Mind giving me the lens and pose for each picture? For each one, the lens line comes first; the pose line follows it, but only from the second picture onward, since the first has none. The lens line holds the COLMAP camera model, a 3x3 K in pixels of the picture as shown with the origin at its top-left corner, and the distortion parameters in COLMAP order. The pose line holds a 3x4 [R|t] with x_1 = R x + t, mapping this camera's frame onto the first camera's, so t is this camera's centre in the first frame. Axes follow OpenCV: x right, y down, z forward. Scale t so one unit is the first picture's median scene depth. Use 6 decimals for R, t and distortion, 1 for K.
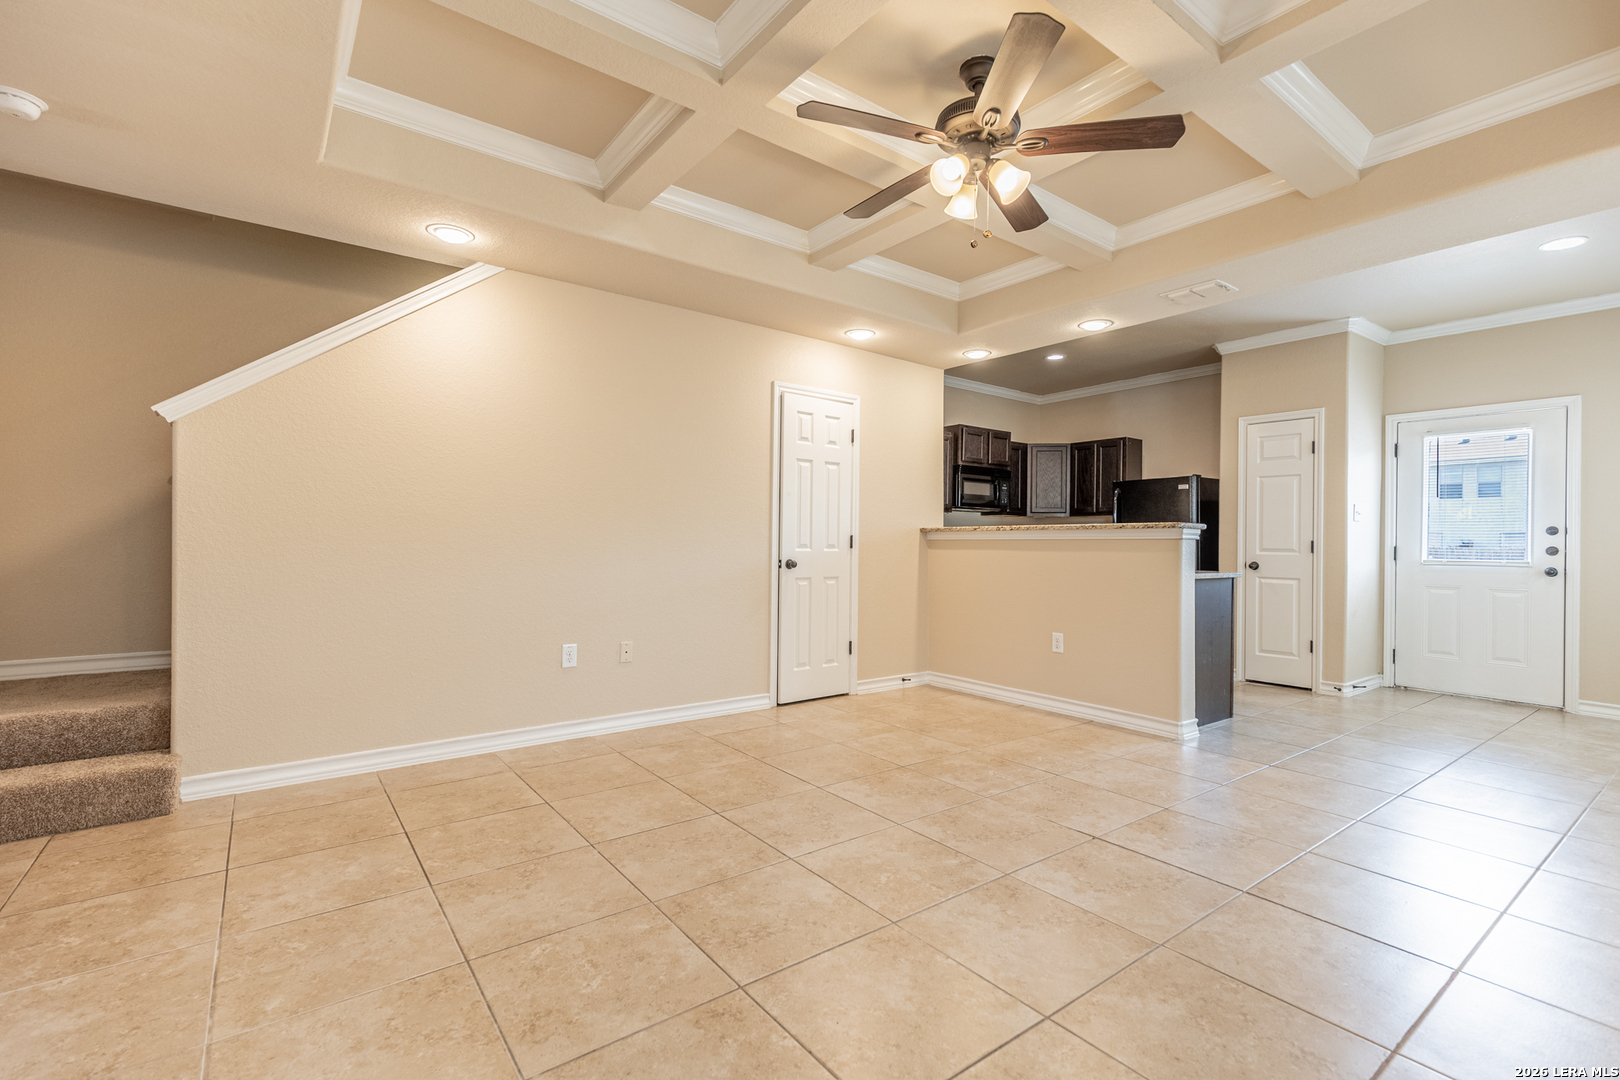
lens RADIAL K [[727.9, 0, 812.2], [0, 727.9, 536.0], [0, 0, 1]] dist [0.008628, -0.001423]
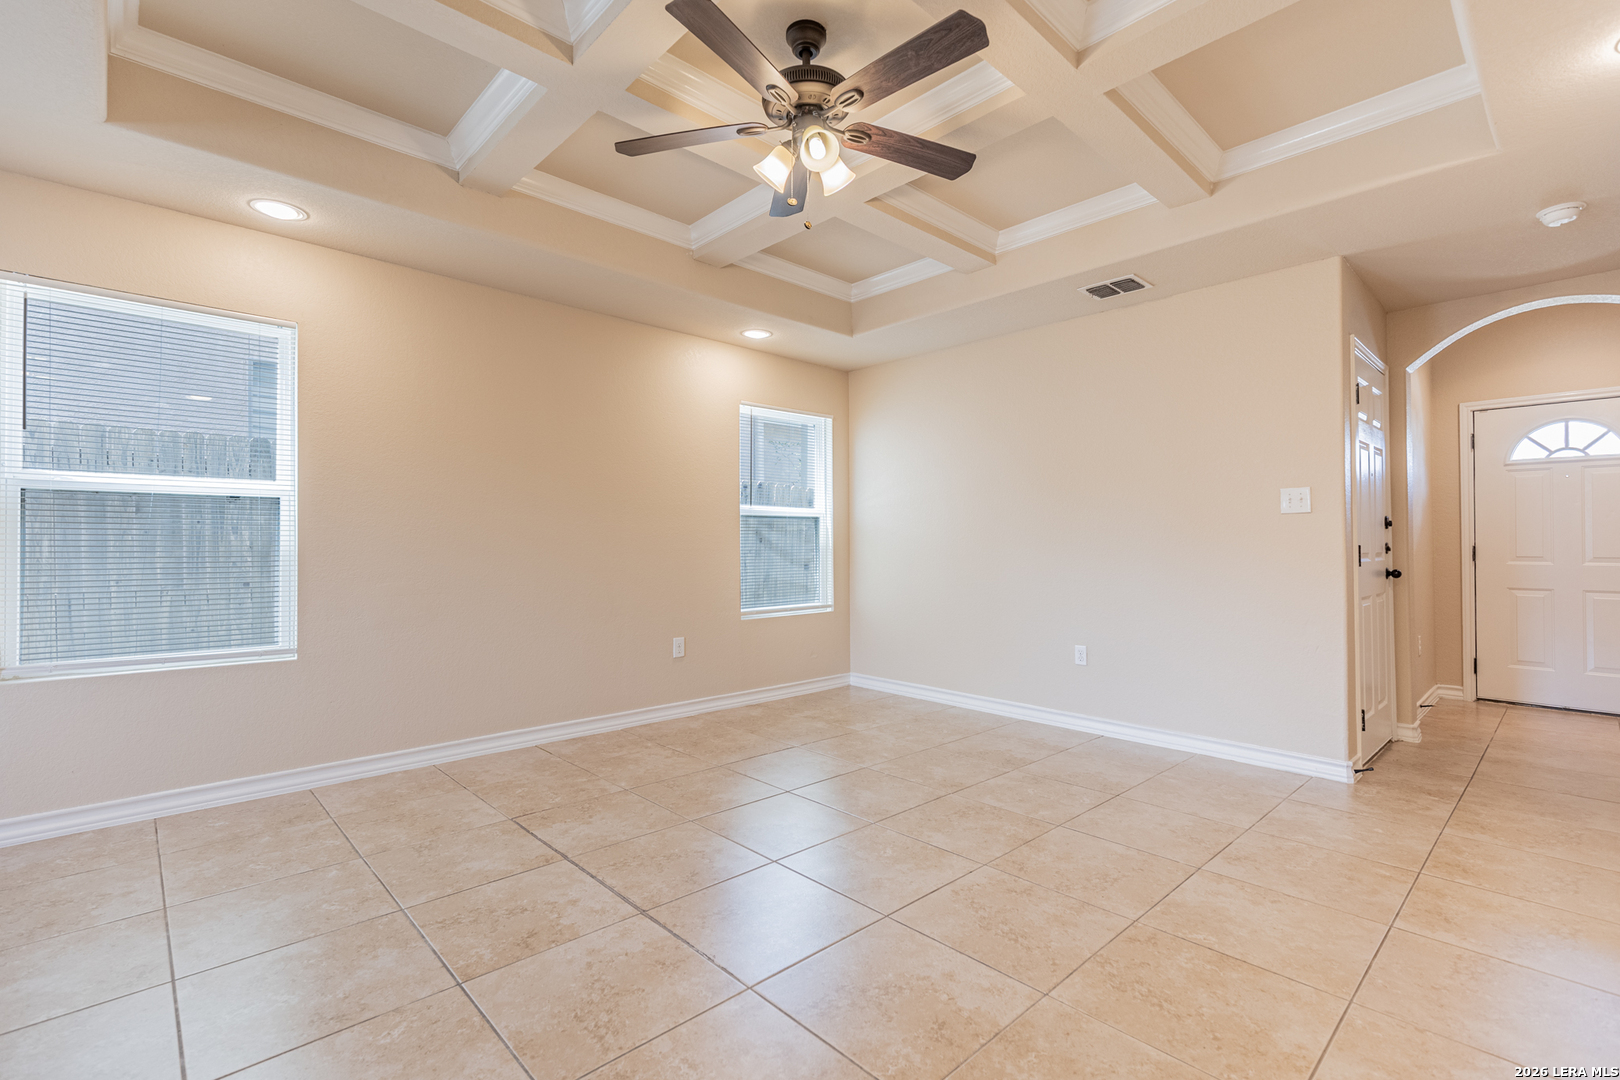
lens RADIAL K [[727.9, 0, 813.6], [0, 727.9, 533.6], [0, 0, 1]] dist [0.008628, -0.001423]
pose [[-0.993757, -0.014894, -0.110567, 0.162317], [-0.012334, 0.999641, -0.023802, 0.008299], [0.110882, -0.022290, -0.993584, 0.998357]]
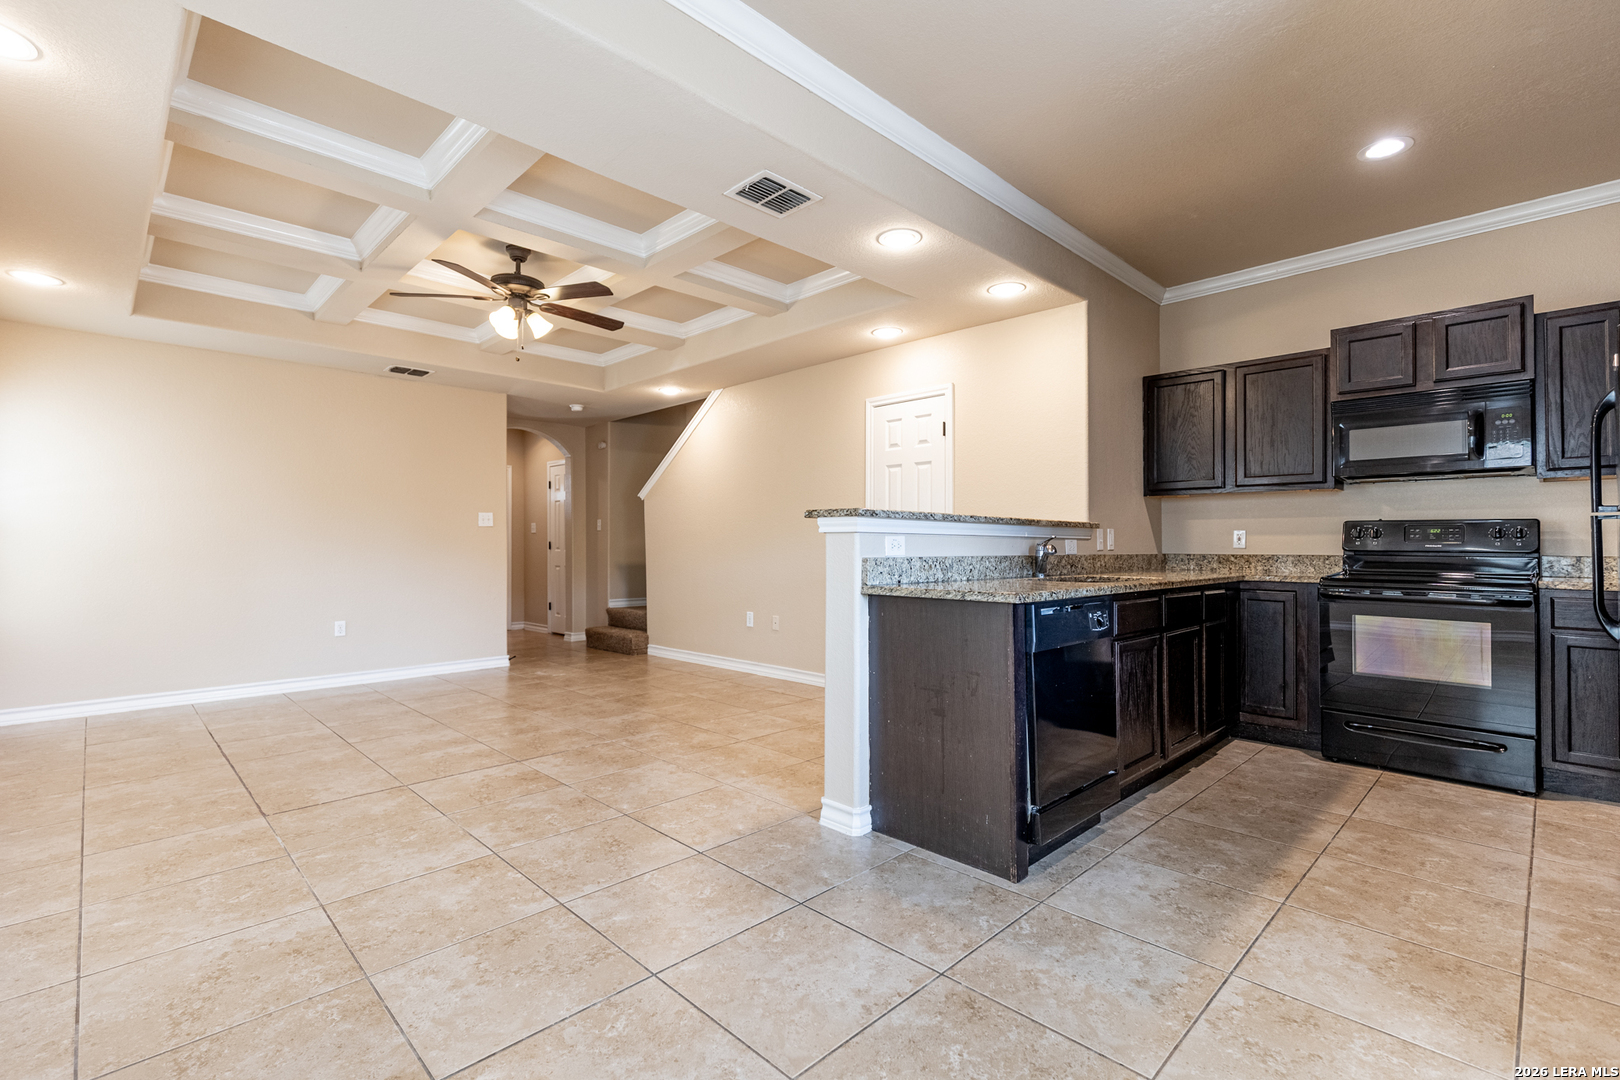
lens RADIAL K [[727.9, 0, 814.9], [0, 727.9, 533.9], [0, 0, 1]] dist [0.008628, -0.001423]
pose [[0.135181, -0.027517, -0.990439, 0.989458], [0.011791, 0.999588, -0.026162, 0.019094], [0.990751, -0.008142, 0.135449, 0.745347]]
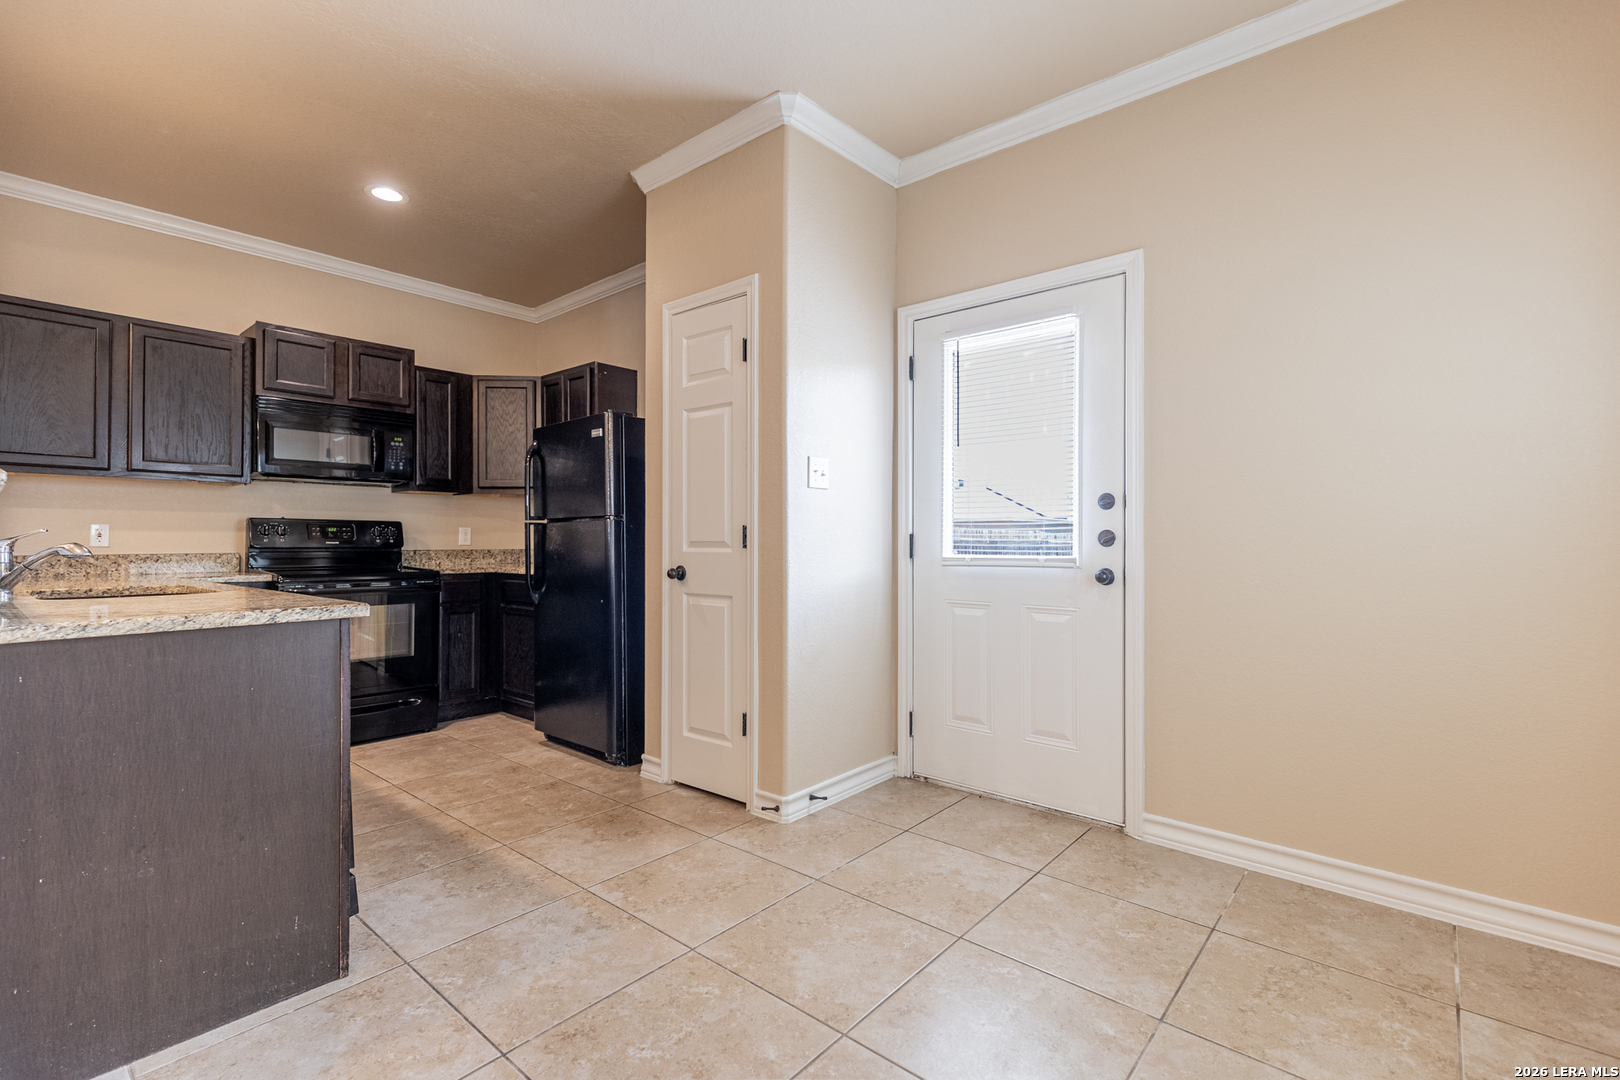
lens RADIAL K [[727.9, 0, 819.7], [0, 727.9, 535.5], [0, 0, 1]] dist [0.008628, -0.001423]
pose [[0.974739, -0.013002, 0.222970, 0.689812], [0.012146, 0.999913, 0.005213, 0.013081], [-0.223018, -0.002373, 0.974811, 0.525673]]
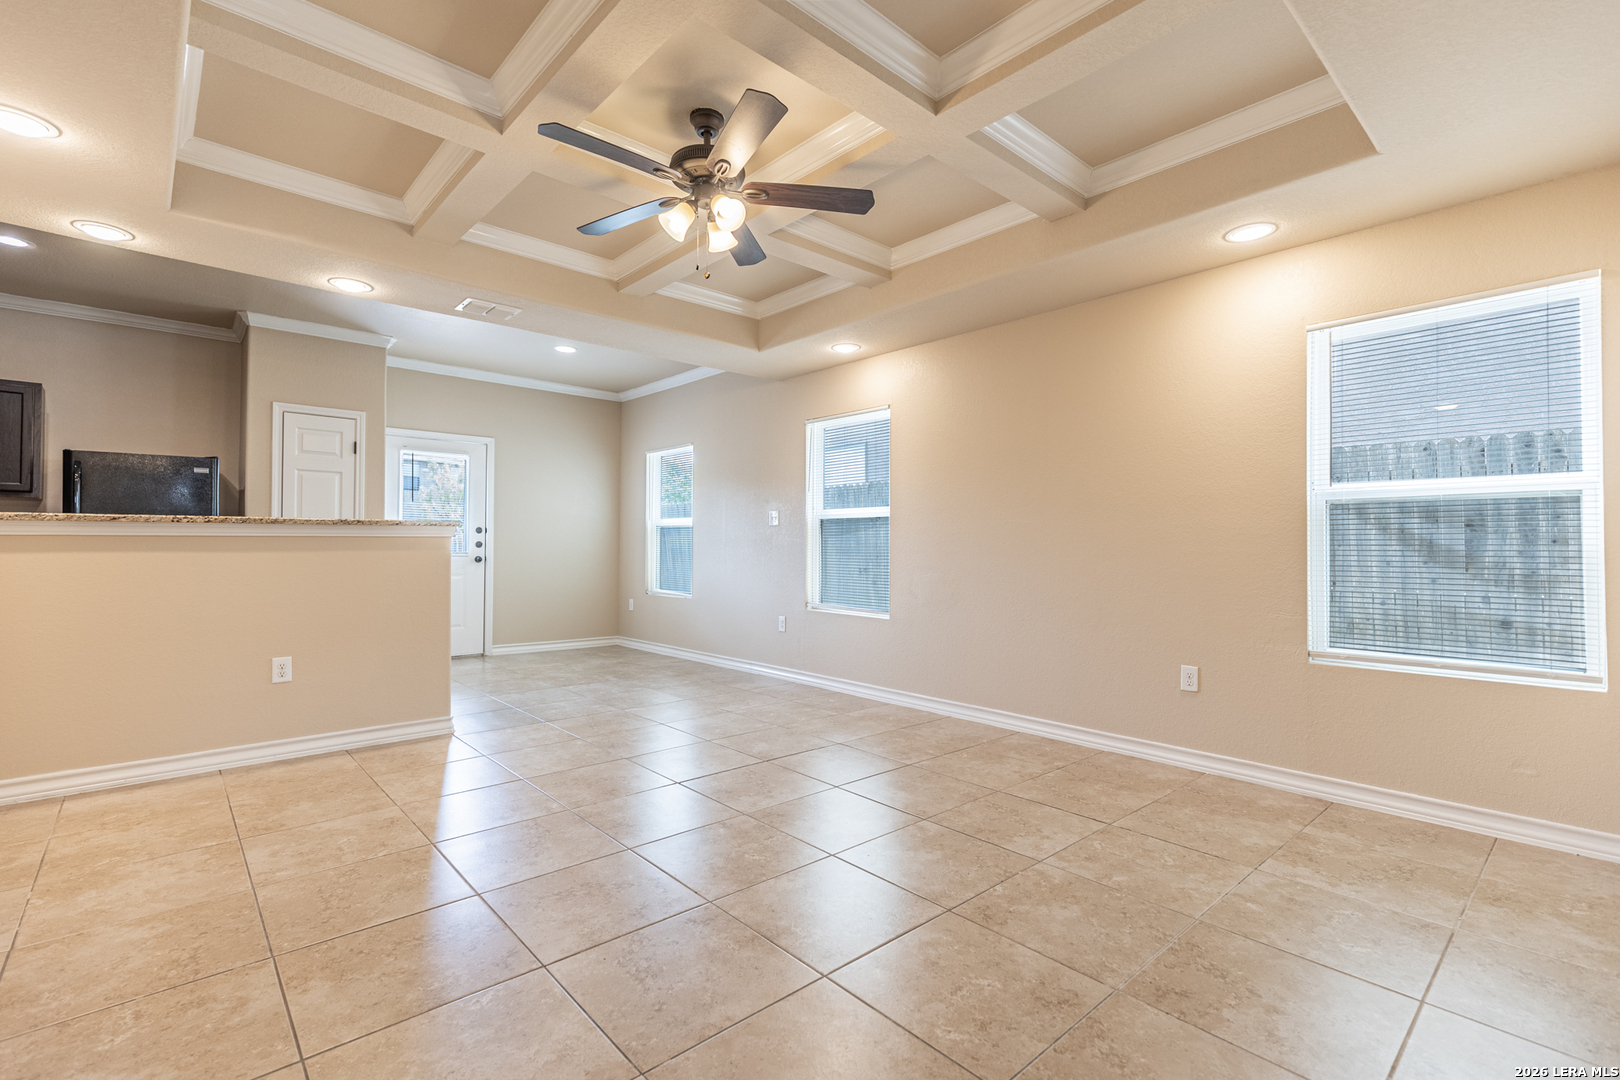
lens RADIAL K [[727.9, 0, 817.5], [0, 727.9, 535.4], [0, 0, 1]] dist [0.008628, -0.001423]
pose [[-0.092649, 0.002056, 0.995697, -0.468549], [-0.013591, 0.999902, -0.003330, -0.001448], [-0.995606, -0.013841, -0.092612, 0.484488]]
